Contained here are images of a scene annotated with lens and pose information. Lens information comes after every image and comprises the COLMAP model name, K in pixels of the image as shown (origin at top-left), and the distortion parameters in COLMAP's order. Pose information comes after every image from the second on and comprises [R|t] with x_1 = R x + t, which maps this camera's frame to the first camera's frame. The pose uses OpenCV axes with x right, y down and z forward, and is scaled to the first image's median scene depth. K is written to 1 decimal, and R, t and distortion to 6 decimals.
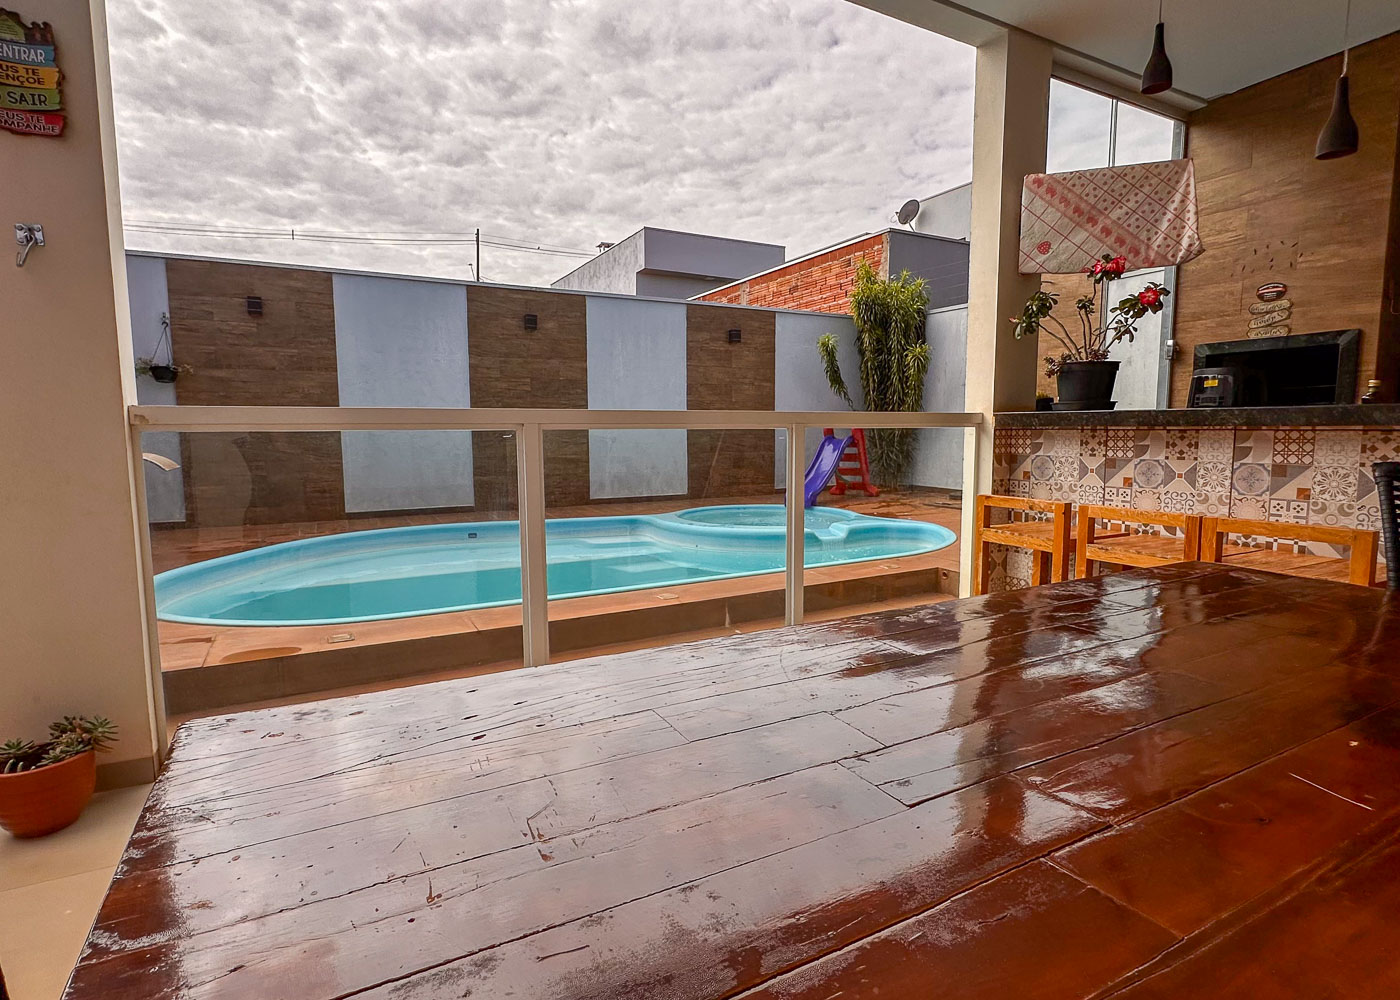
lens RADIAL K [[731.3, 0, 700.0], [0, 731.3, 485.9], [0, 0, 1]] dist [-0.002219, 0.000389]
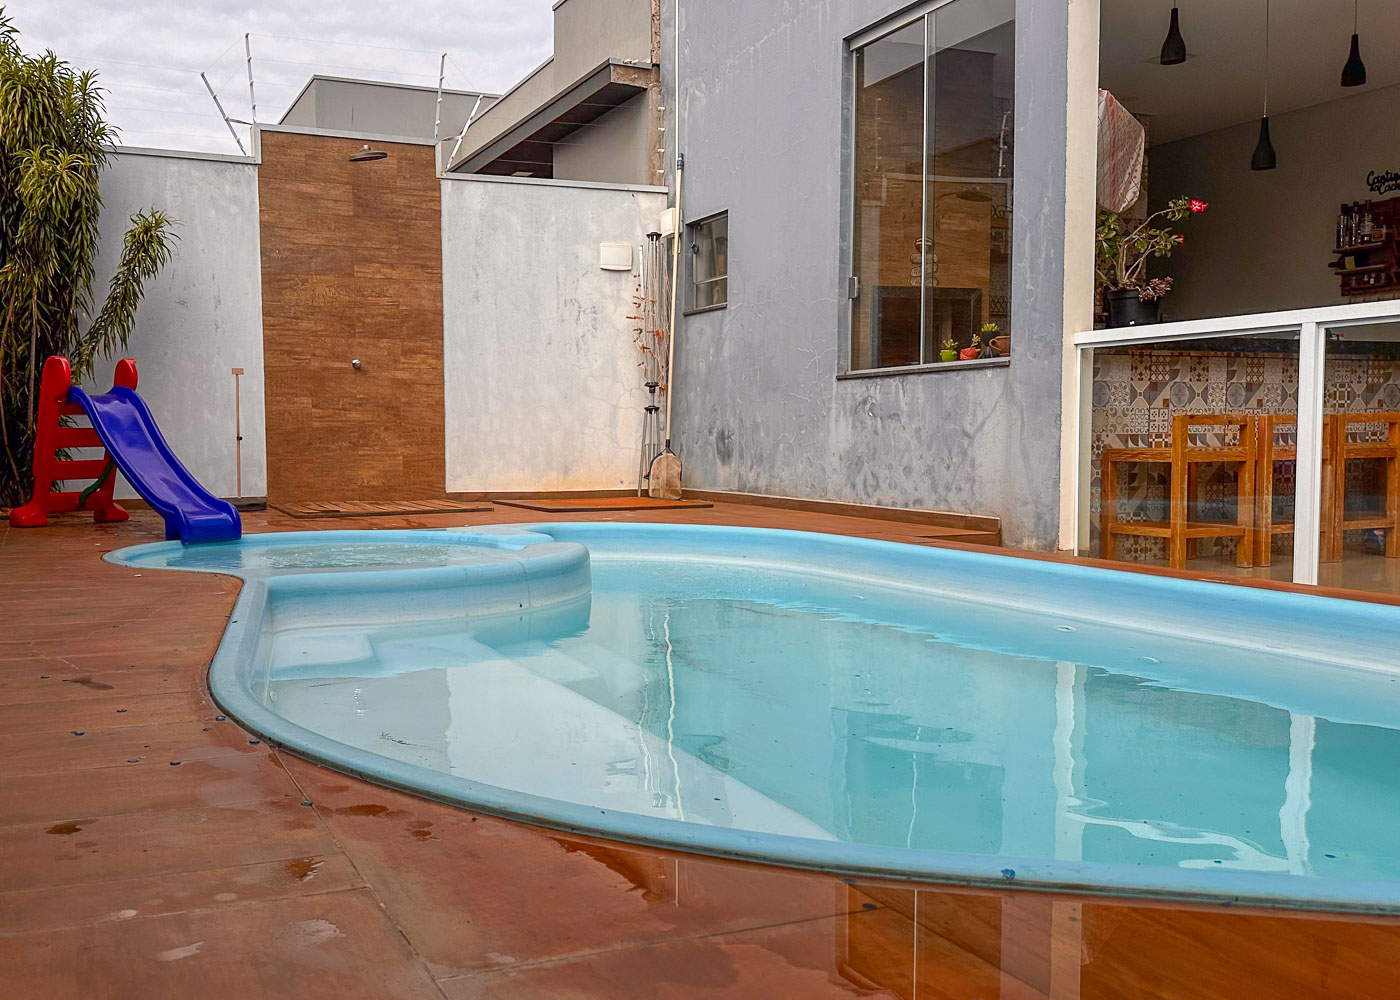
lens RADIAL K [[1246.9, 0, 533.8], [0, 1246.9, 562.9], [0, 0, 1]] dist [0.096997, -0.161455]
pose [[0.109289, -0.092157, 0.989729, -0.657210], [0.087592, 0.992712, 0.082763, -0.002909], [-0.990143, 0.077647, 0.116565, 0.779598]]
